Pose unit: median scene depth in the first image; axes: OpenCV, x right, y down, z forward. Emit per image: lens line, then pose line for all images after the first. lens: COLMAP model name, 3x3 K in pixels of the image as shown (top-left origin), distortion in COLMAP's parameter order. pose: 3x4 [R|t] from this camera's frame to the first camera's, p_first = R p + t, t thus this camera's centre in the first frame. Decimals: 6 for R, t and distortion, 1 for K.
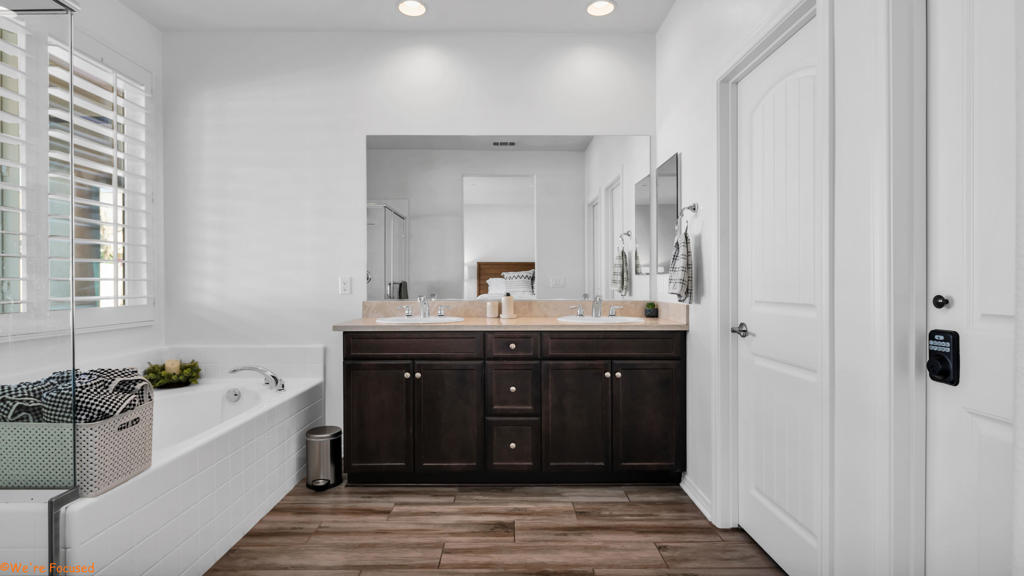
lens RADIAL K [[508.4, 0, 512.0], [0, 508.4, 288.0], [0, 0, 1]] dist [-0.000585, -0.000076]
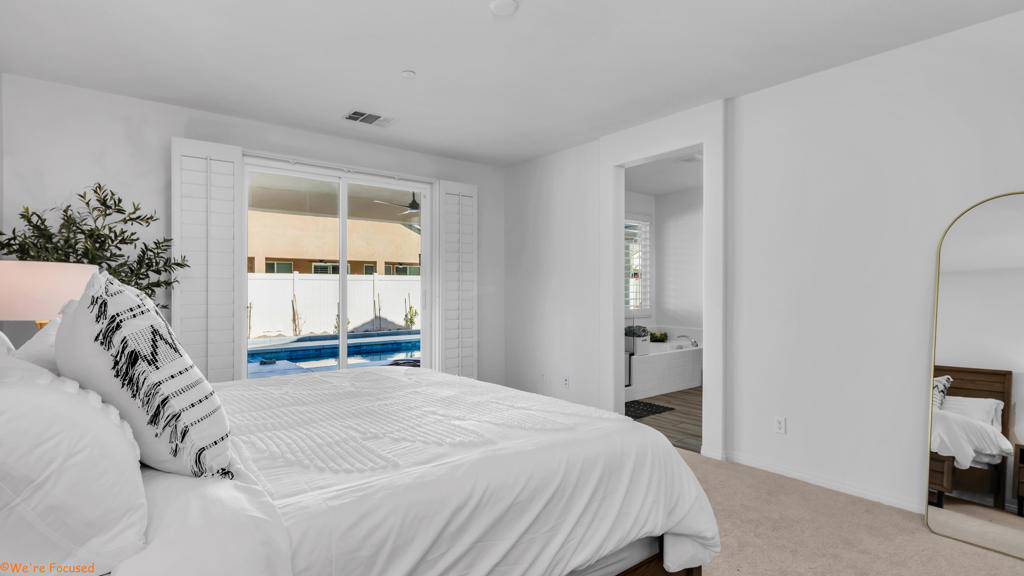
lens RADIAL K [[494.2, 0, 512.0], [0, 494.2, 288.0], [0, 0, 1]] dist [0.004630, -0.000141]
pose [[0.620168, 0.004660, -0.784455, 0.788463], [-0.005090, 0.999985, 0.001916, -0.071386], [0.784453, 0.002804, 0.620182, -1.062711]]
